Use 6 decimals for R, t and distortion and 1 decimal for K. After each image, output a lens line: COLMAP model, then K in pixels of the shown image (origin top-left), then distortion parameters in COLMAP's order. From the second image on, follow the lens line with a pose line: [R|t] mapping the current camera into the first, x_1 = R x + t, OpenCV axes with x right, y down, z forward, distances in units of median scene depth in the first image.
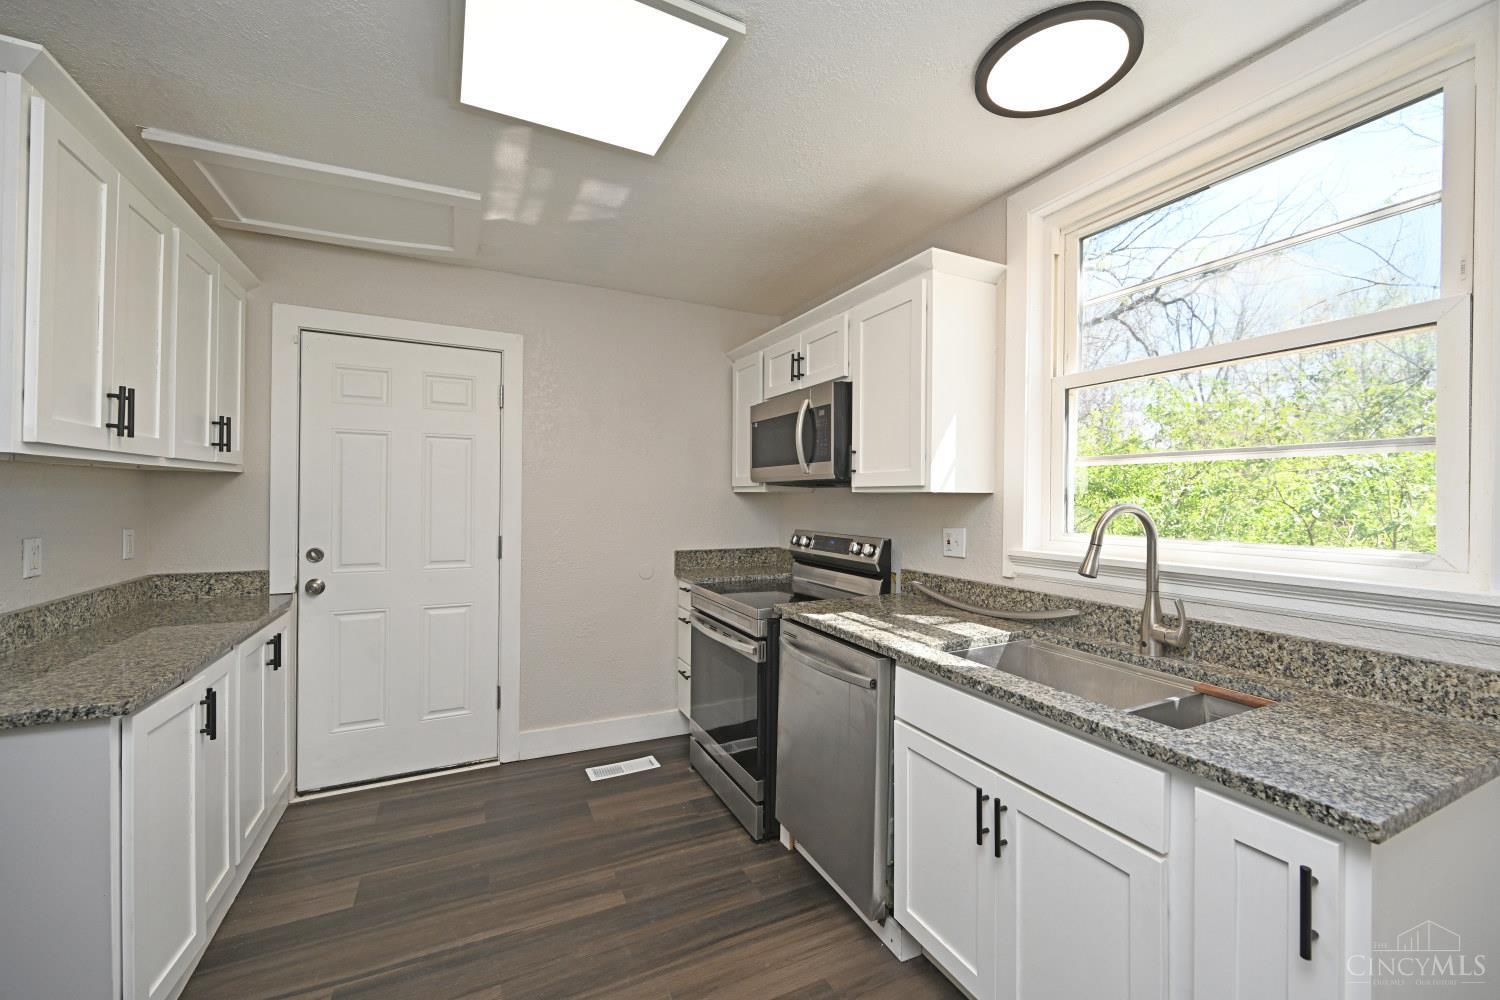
lens RADIAL K [[591.0, 0, 756.8], [0, 591.0, 498.4], [0, 0, 1]] dist [-0.002935, 0.000168]
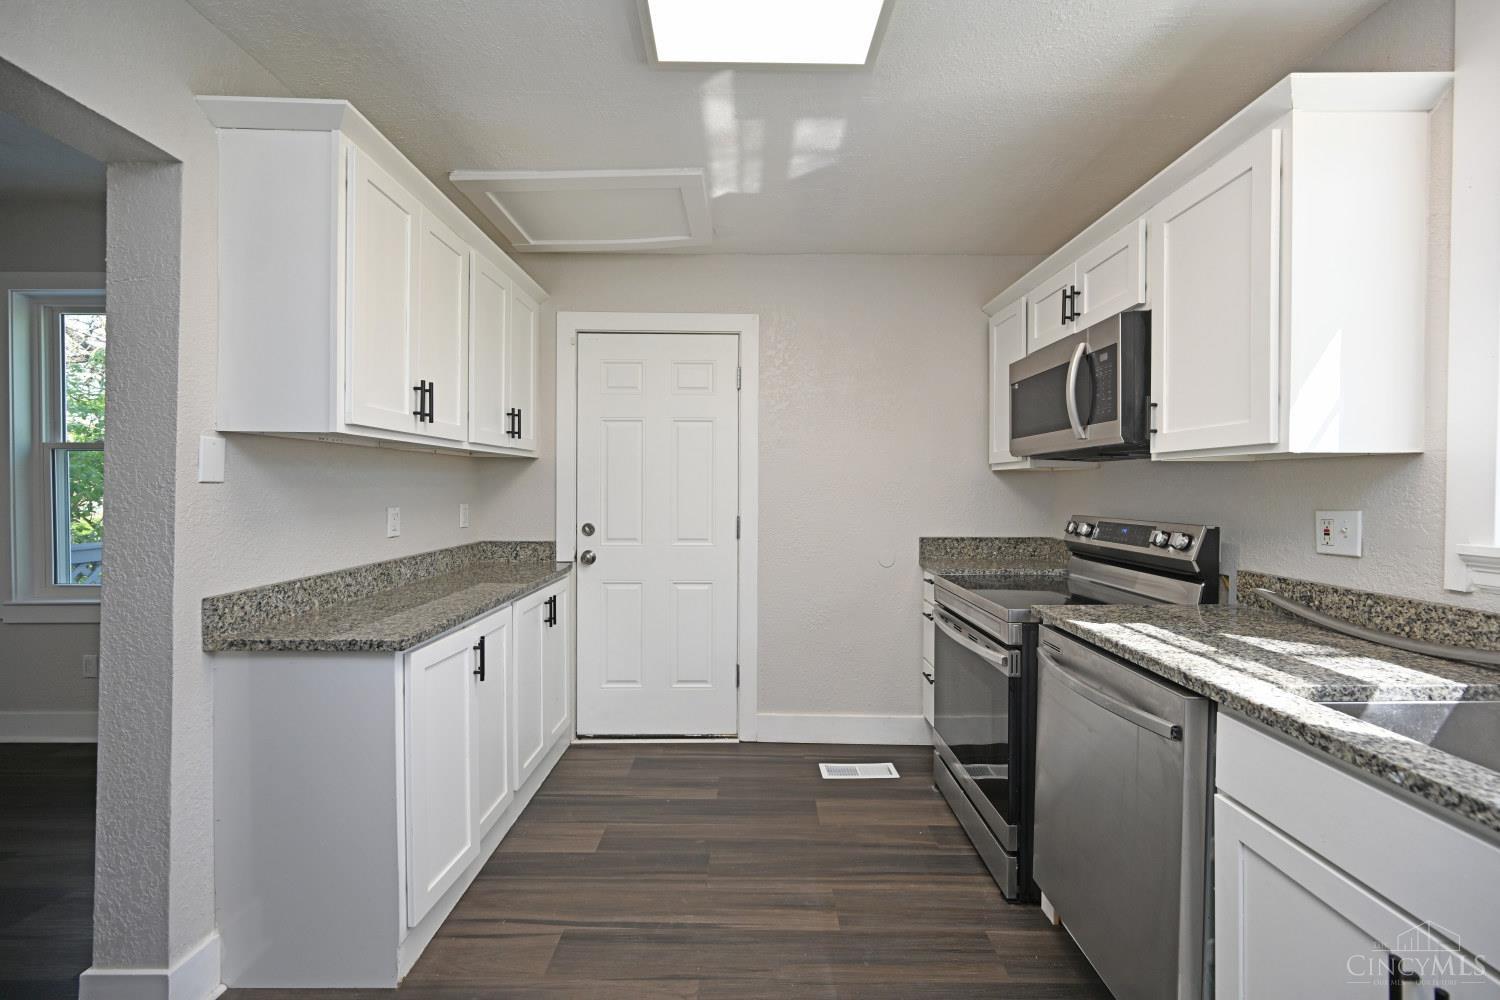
lens RADIAL K [[591.3, 0, 753.9], [0, 591.3, 493.6], [0, 0, 1]] dist [0.000017, 0.000377]
pose [[0.896088, -0.002229, -0.443872, 0.050687], [0.004471, 0.999982, 0.004004, 0.028111], [0.443855, -0.005572, 0.896081, 0.141625]]
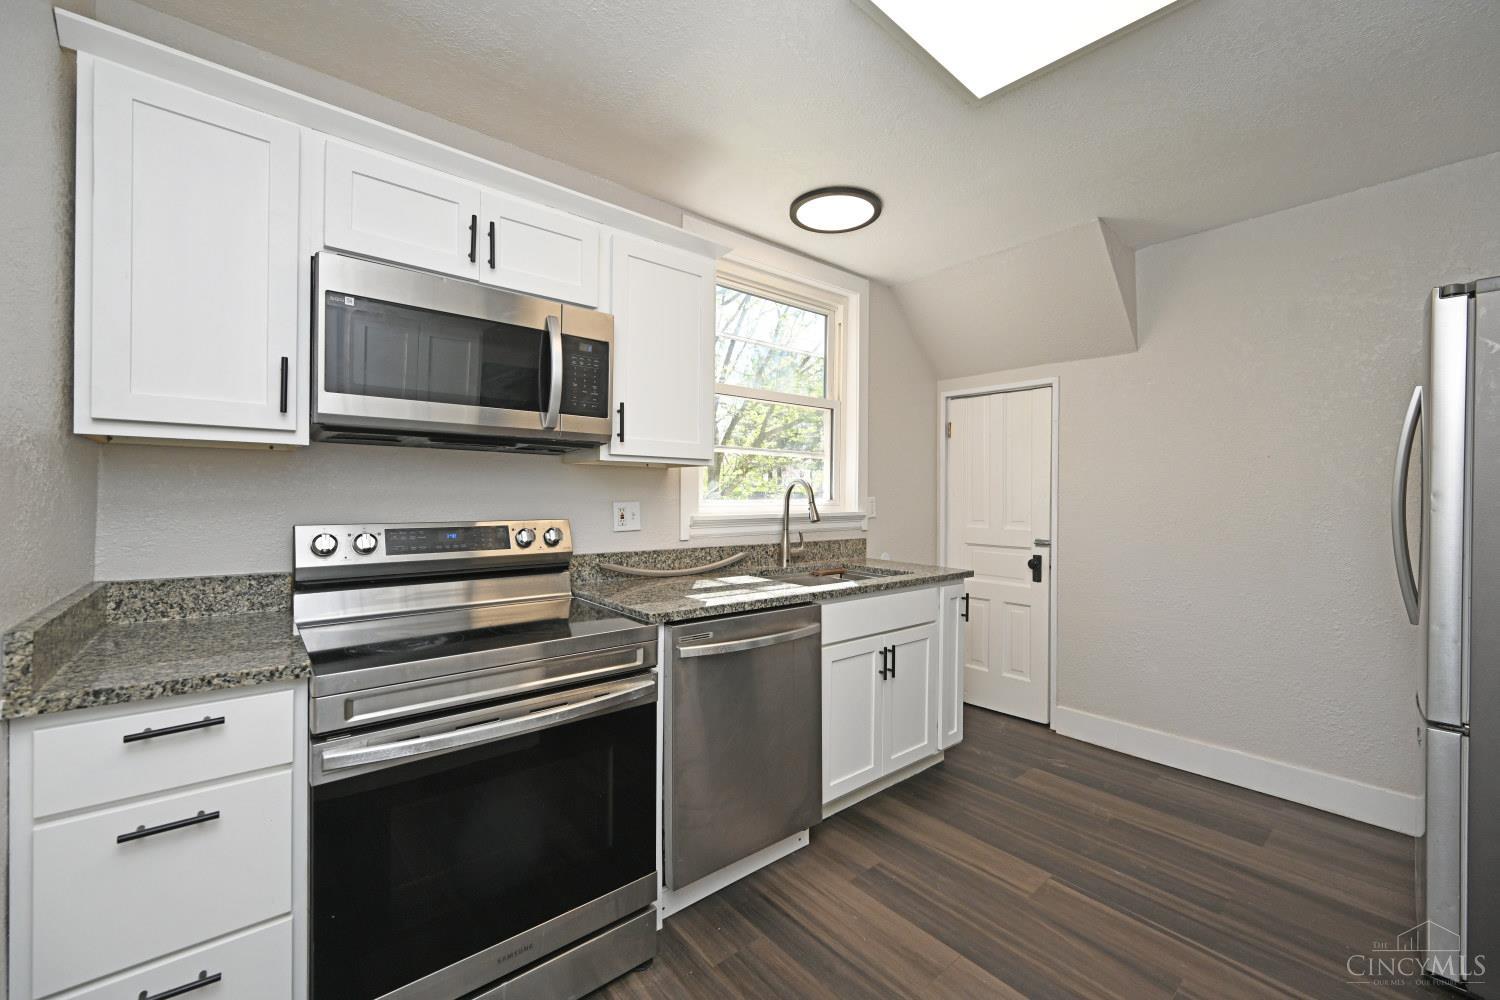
lens RADIAL K [[601.6, 0, 752.0], [0, 601.6, 500.2], [0, 0, 1]] dist [-0.001744, 0.000158]
pose [[-0.235666, -0.018761, 0.971653, -0.746195], [-0.007790, 0.999818, 0.017416, 0.030503], [-0.971803, -0.003465, -0.235769, 1.115595]]
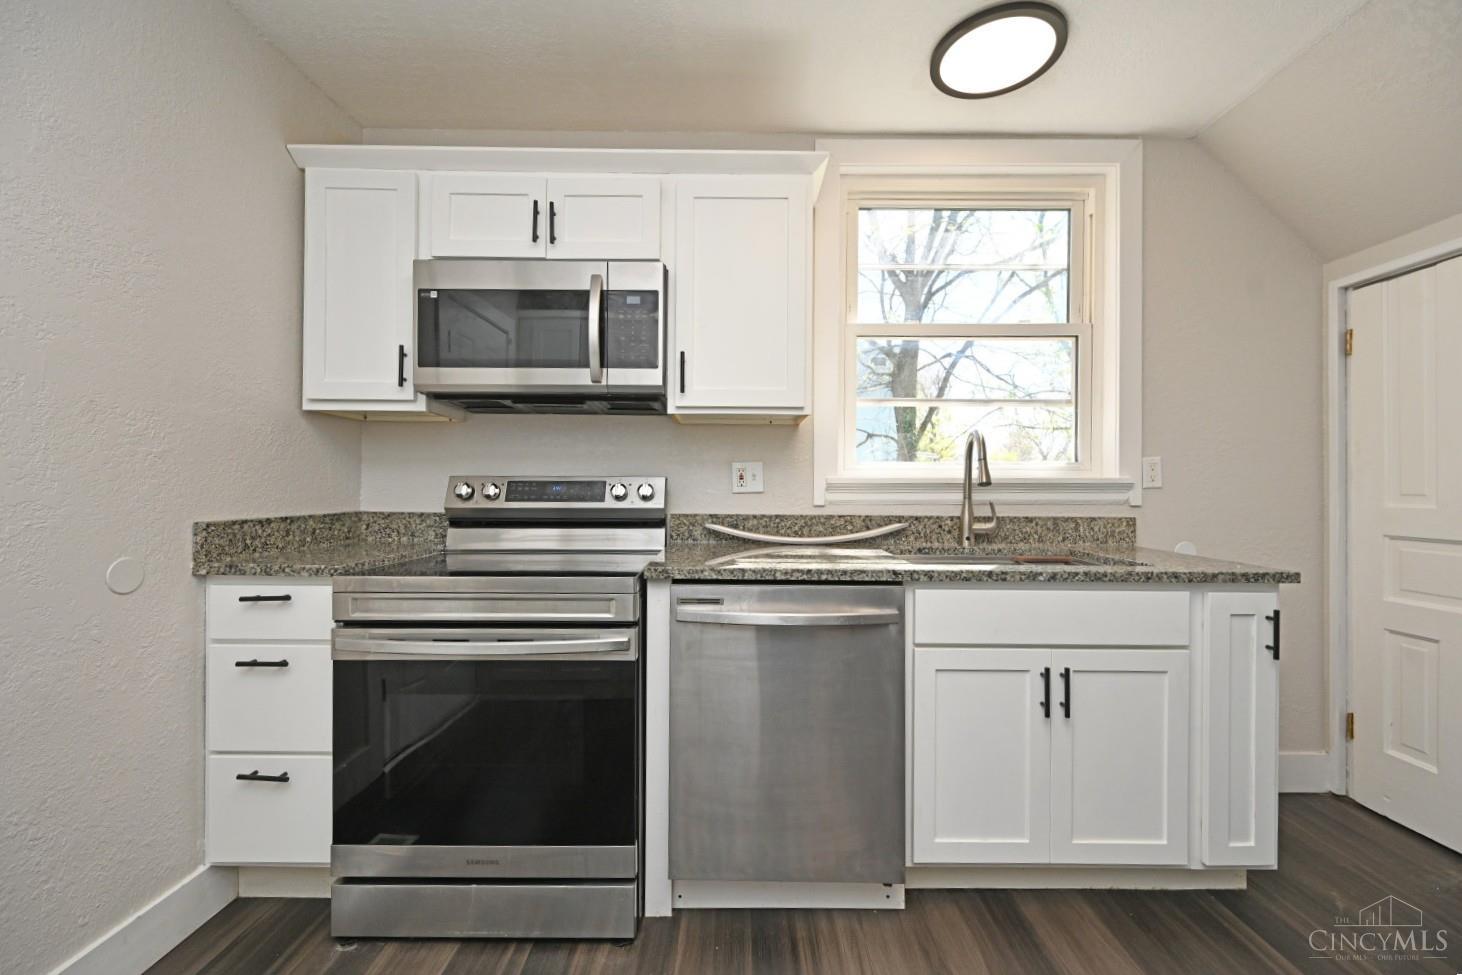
lens RADIAL K [[586.3, 0, 733.0], [0, 586.3, 487.7], [0, 0, 1]] dist [-0.001744, 0.000158]
pose [[0.442485, -0.008034, 0.896740, -0.549699], [0.001517, 0.999965, 0.008210, 0.089882], [-0.896775, -0.002272, 0.442482, 0.657830]]
